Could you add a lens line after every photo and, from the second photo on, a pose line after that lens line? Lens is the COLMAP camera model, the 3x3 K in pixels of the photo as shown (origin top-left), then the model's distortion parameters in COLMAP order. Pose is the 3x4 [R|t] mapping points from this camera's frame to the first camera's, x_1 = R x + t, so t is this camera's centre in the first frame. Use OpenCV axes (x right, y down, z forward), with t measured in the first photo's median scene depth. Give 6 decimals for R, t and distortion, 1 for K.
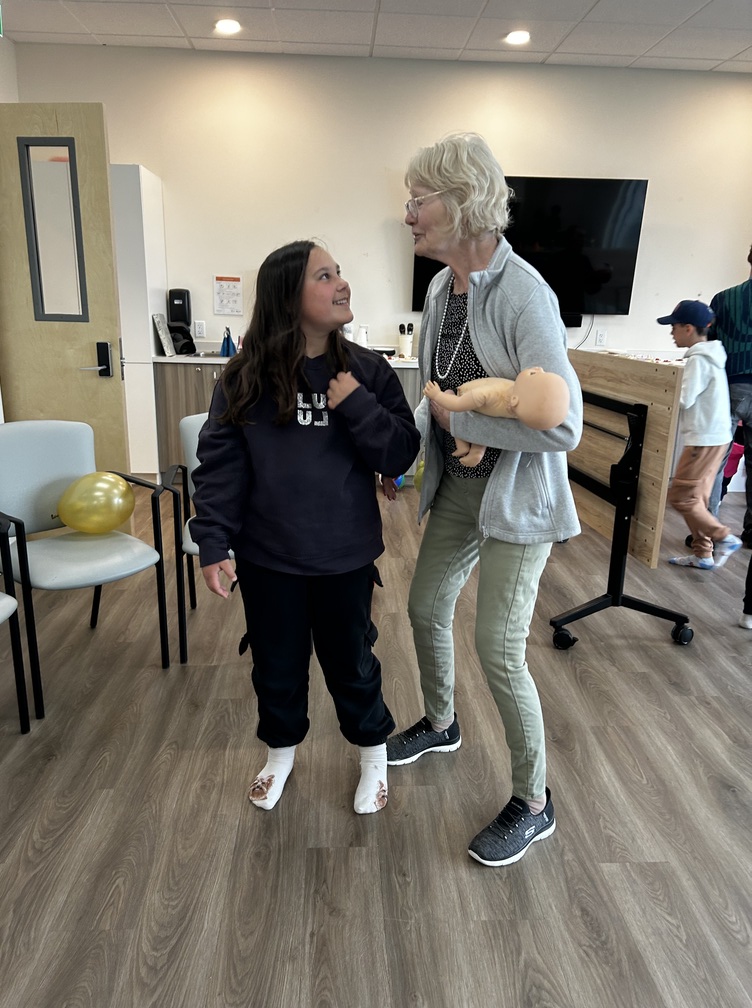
lens RADIAL K [[735.8, 0, 376.6], [0, 735.8, 505.4], [0, 0, 1]] dist [0.023961, -0.034886]
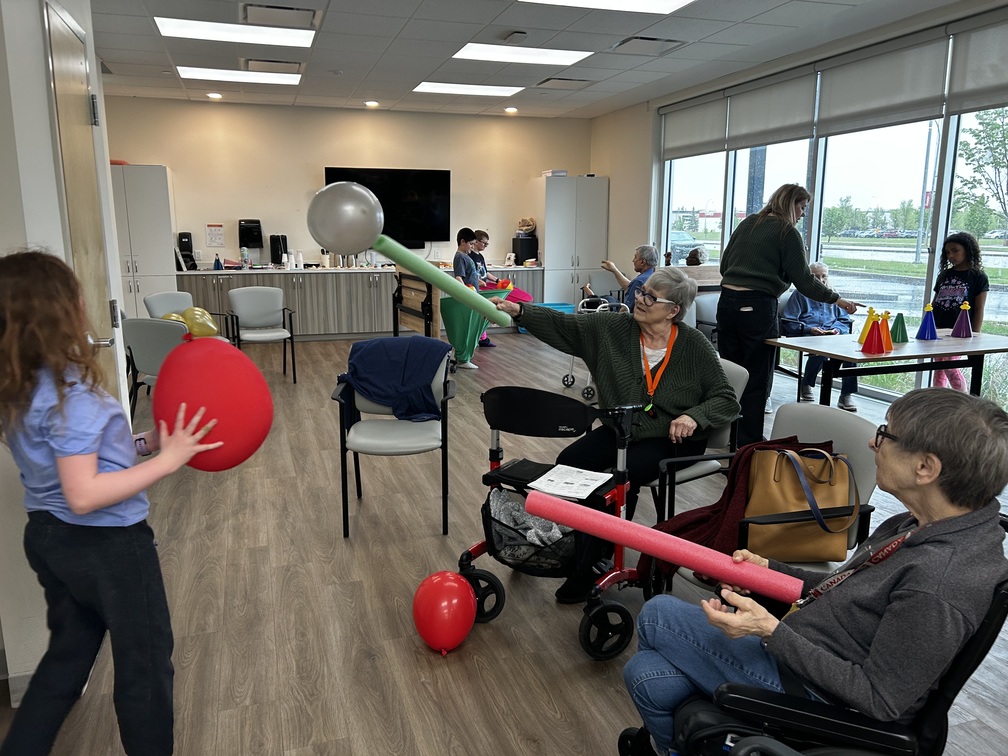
lens RADIAL K [[735.8, 0, 504.0], [0, 735.8, 375.9], [0, 0, 1]] dist [0.023961, -0.034886]
pose [[0.957979, -0.075315, 0.276774, -0.063815], [0.096537, 0.993280, -0.063846, 0.222215], [-0.270106, 0.087882, 0.958812, -0.828616]]
